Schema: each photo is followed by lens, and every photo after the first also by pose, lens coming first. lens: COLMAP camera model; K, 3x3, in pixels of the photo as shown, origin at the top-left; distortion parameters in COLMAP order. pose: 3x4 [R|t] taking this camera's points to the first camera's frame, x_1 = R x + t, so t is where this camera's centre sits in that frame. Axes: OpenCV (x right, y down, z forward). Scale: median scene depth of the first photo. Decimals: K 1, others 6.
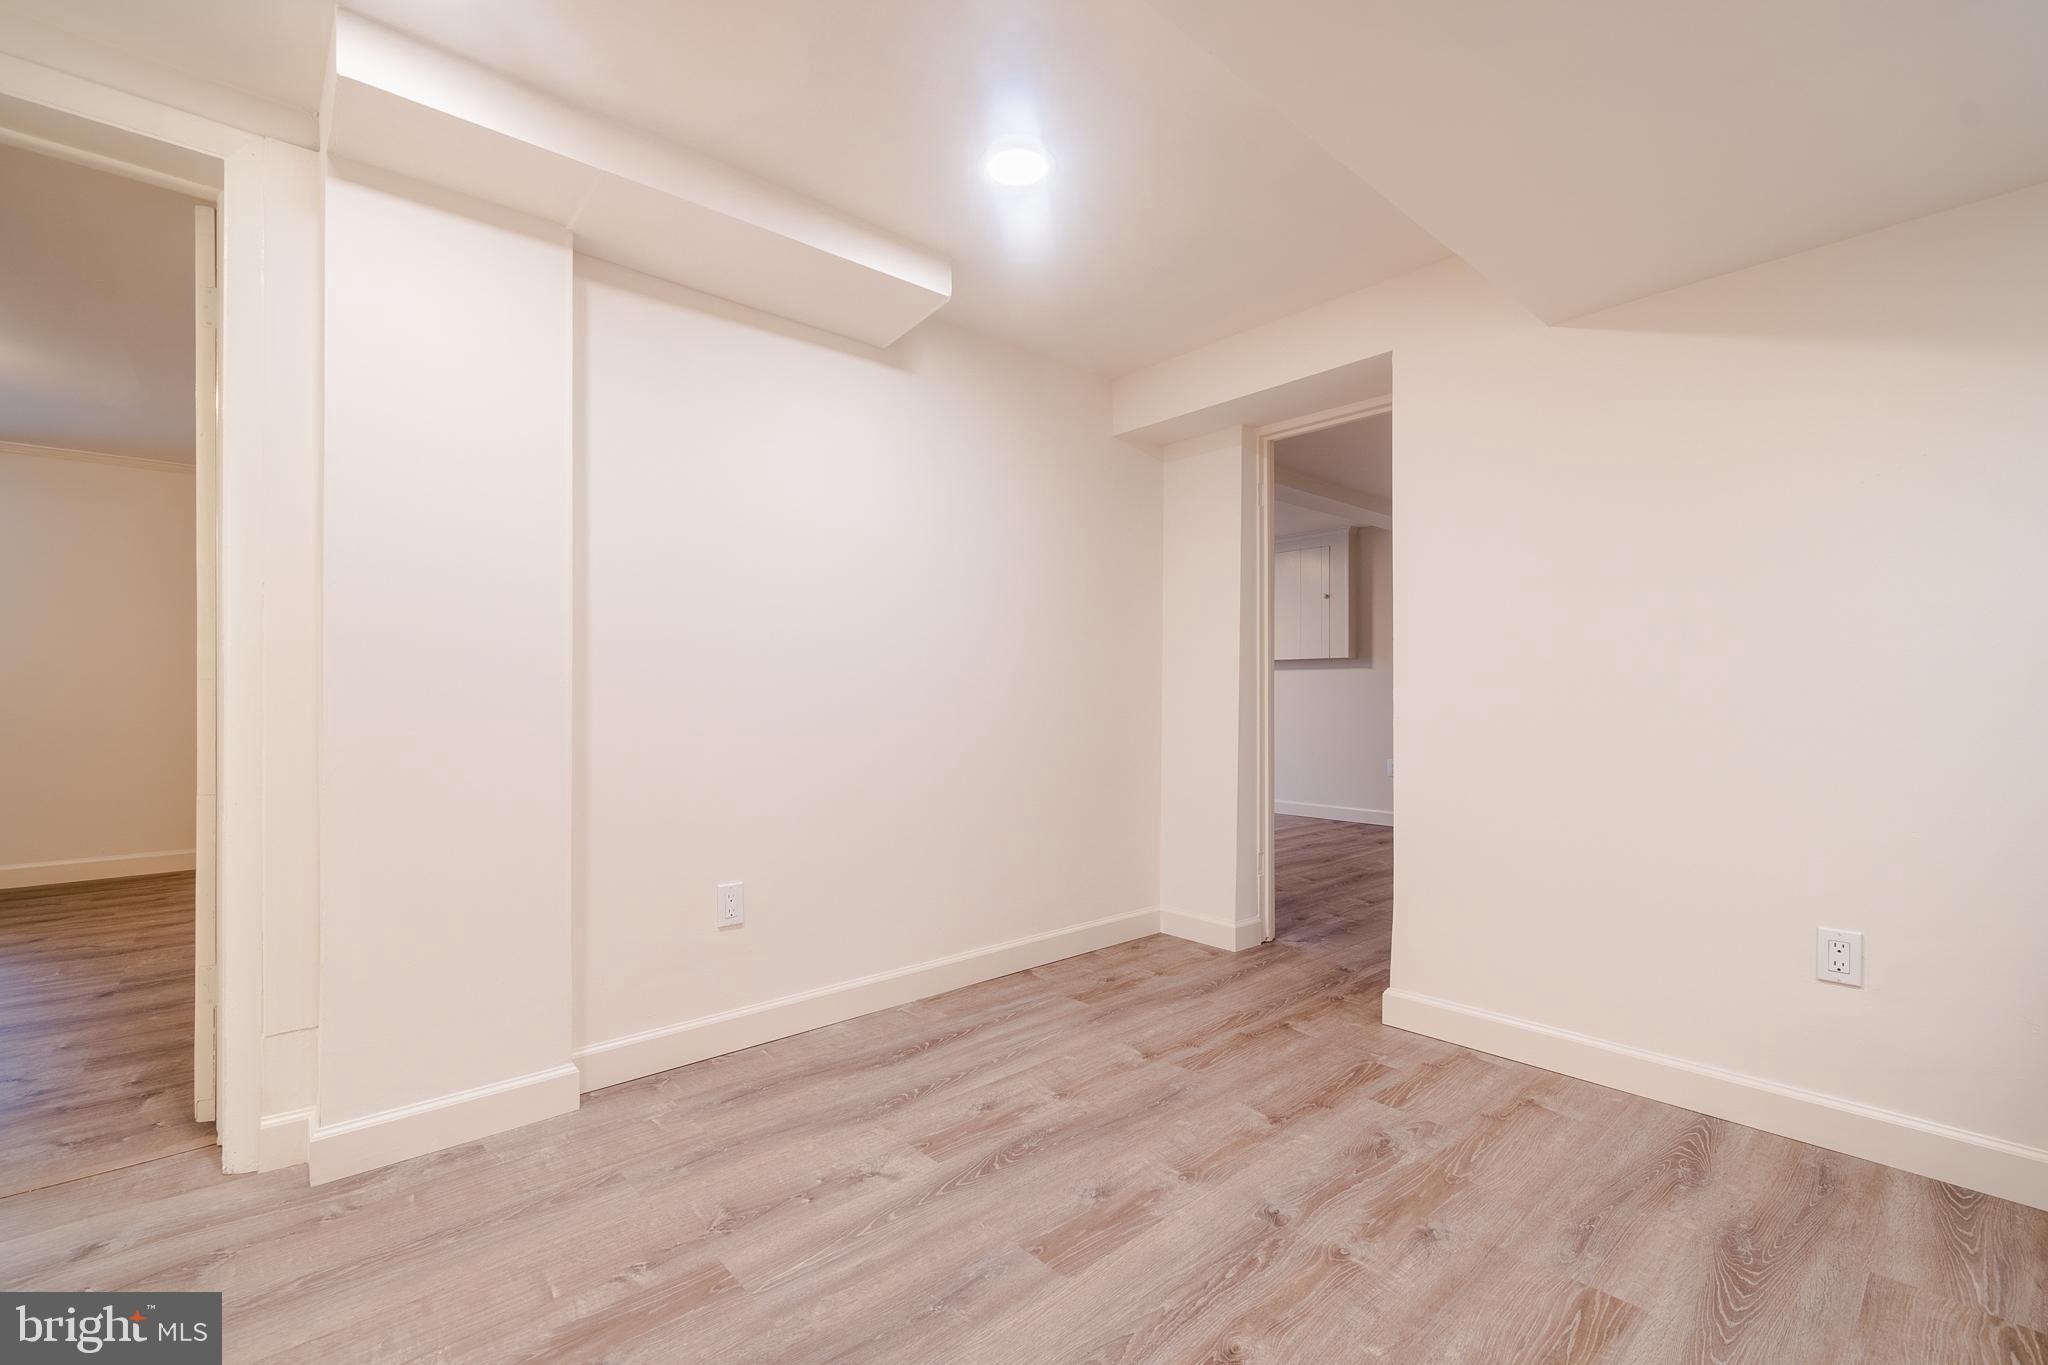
lens RADIAL K [[896.2, 0, 1015.8], [0, 896.2, 685.5], [0, 0, 1]] dist [-0.000870, 0.000046]
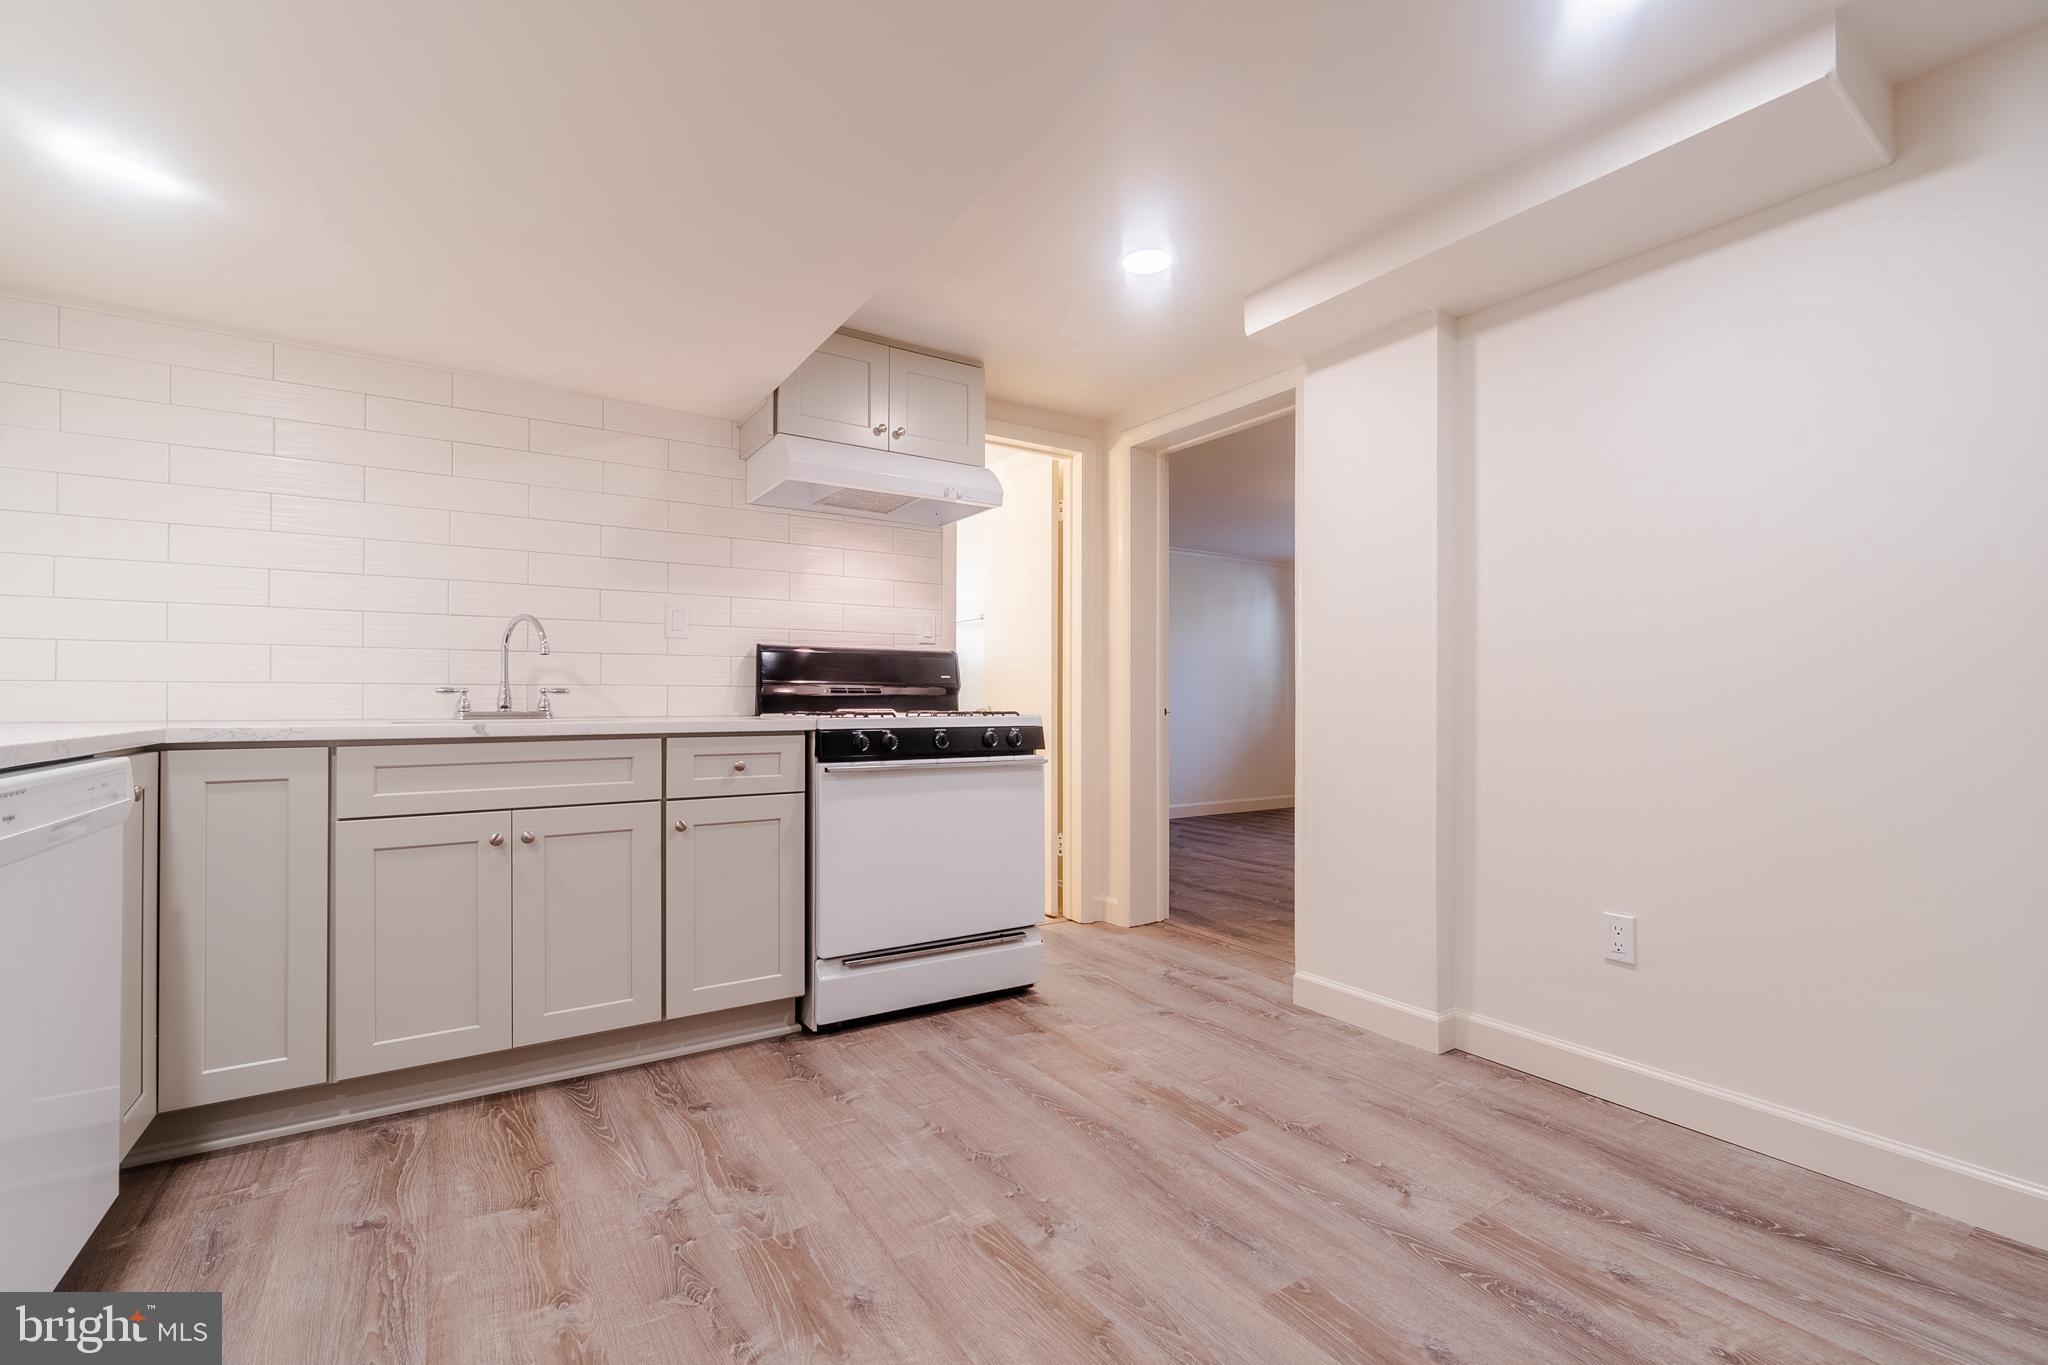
lens RADIAL K [[896.2, 0, 1035.6], [0, 896.2, 694.8], [0, 0, 1]] dist [-0.000870, 0.000046]
pose [[-0.136627, -0.006856, -0.990599, 0.872996], [0.003371, 0.999967, -0.007385, 0.009108], [0.990617, -0.004348, -0.136600, 0.741635]]
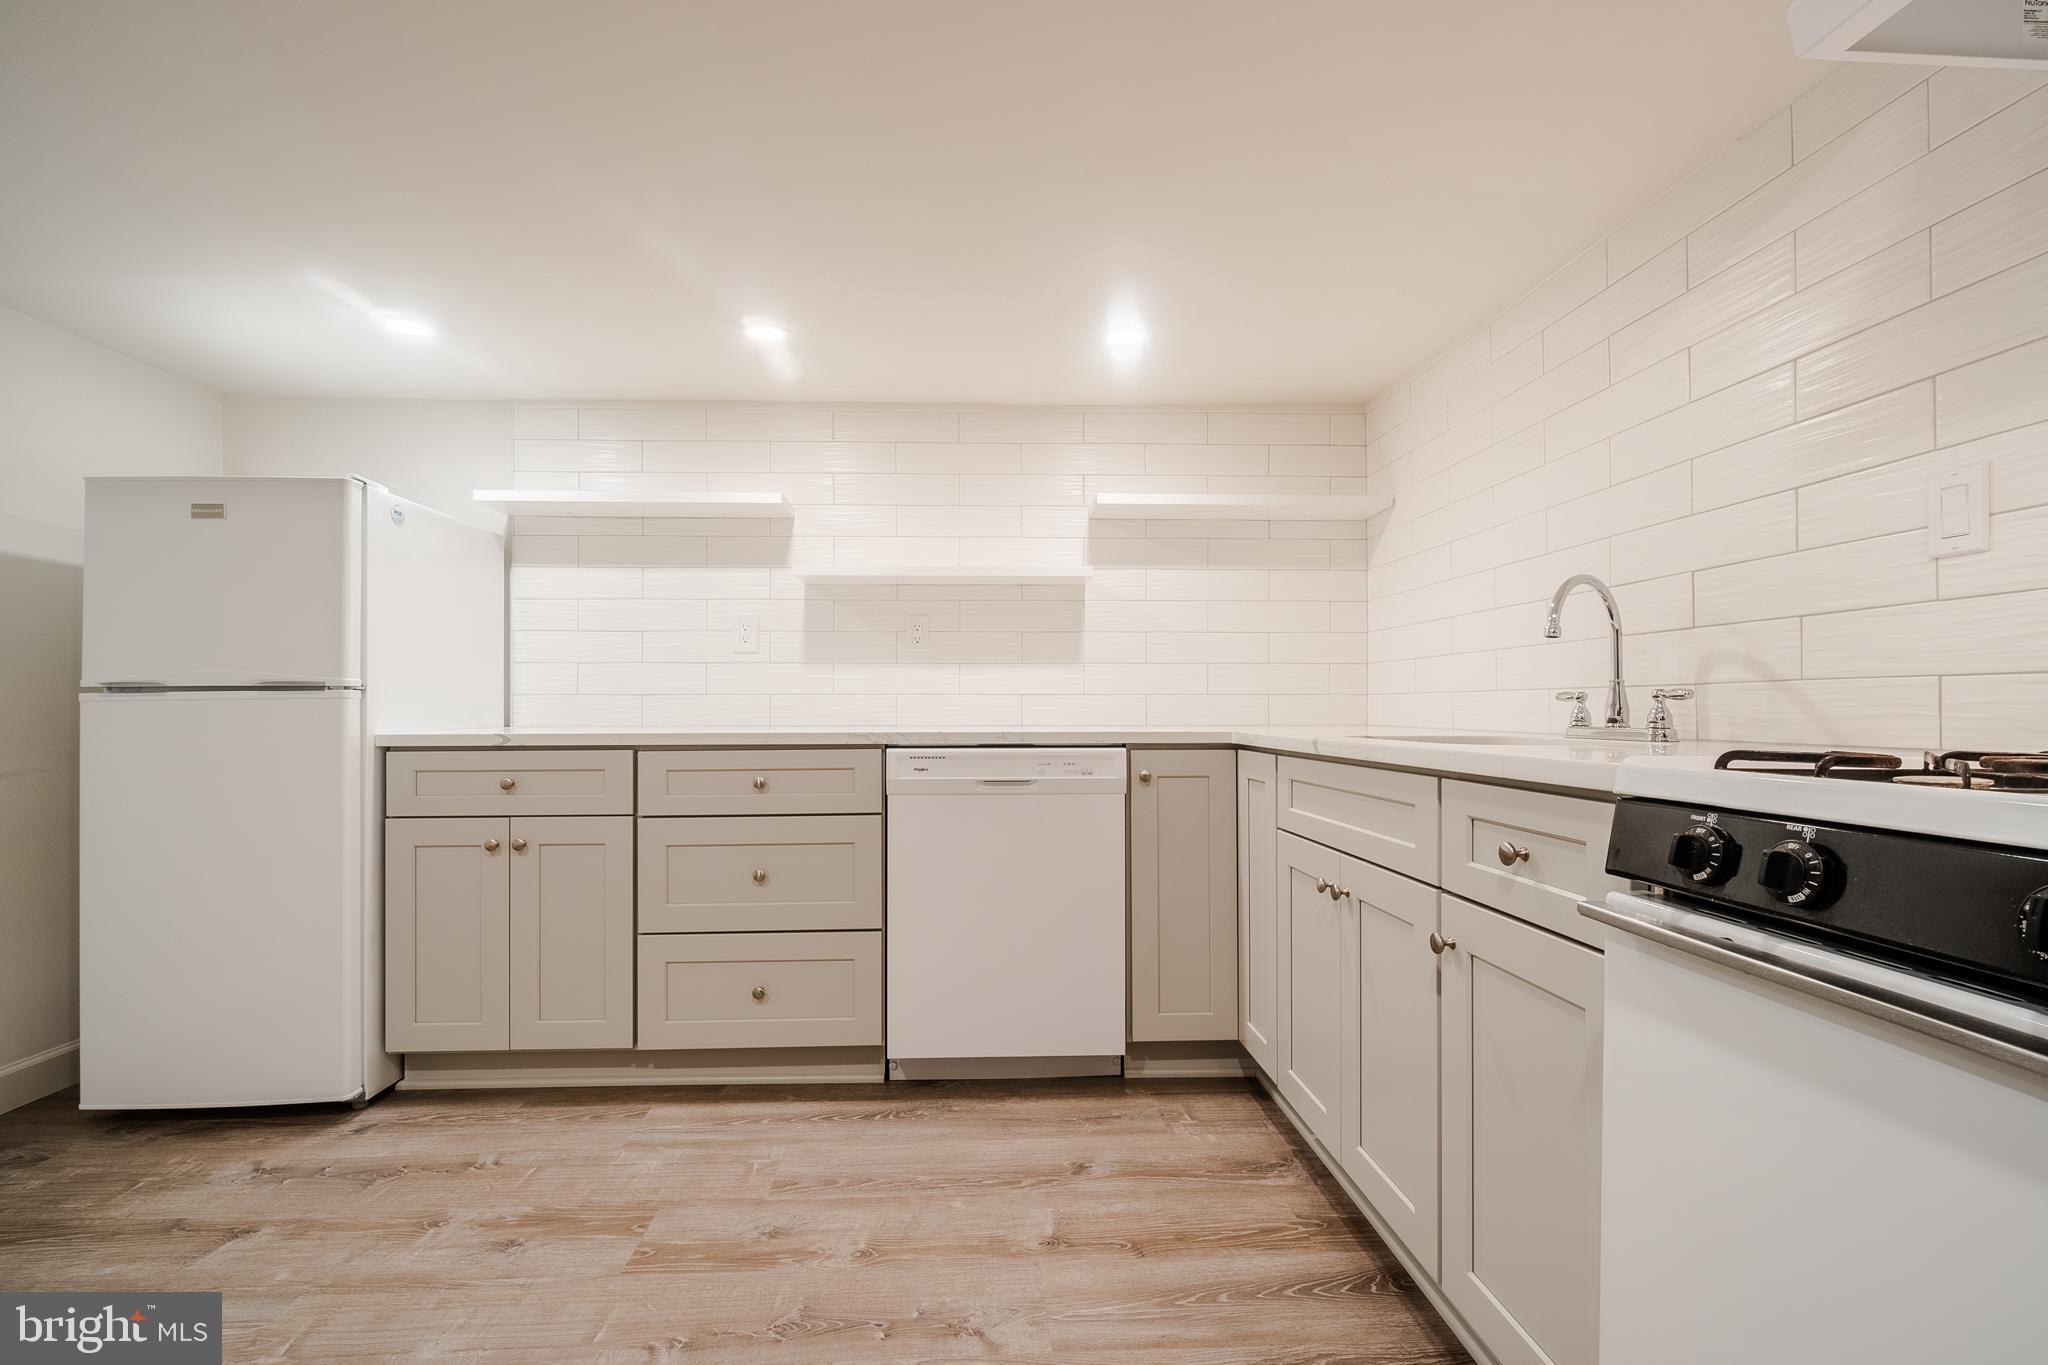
lens RADIAL K [[896.2, 0, 1005.5], [0, 896.2, 698.0], [0, 0, 1]] dist [-0.000870, 0.000046]
pose [[-0.778313, 0.004255, 0.627863, -0.529116], [-0.004820, 0.999907, -0.012751, 0.006567], [-0.627859, -0.012951, -0.778220, 0.816648]]
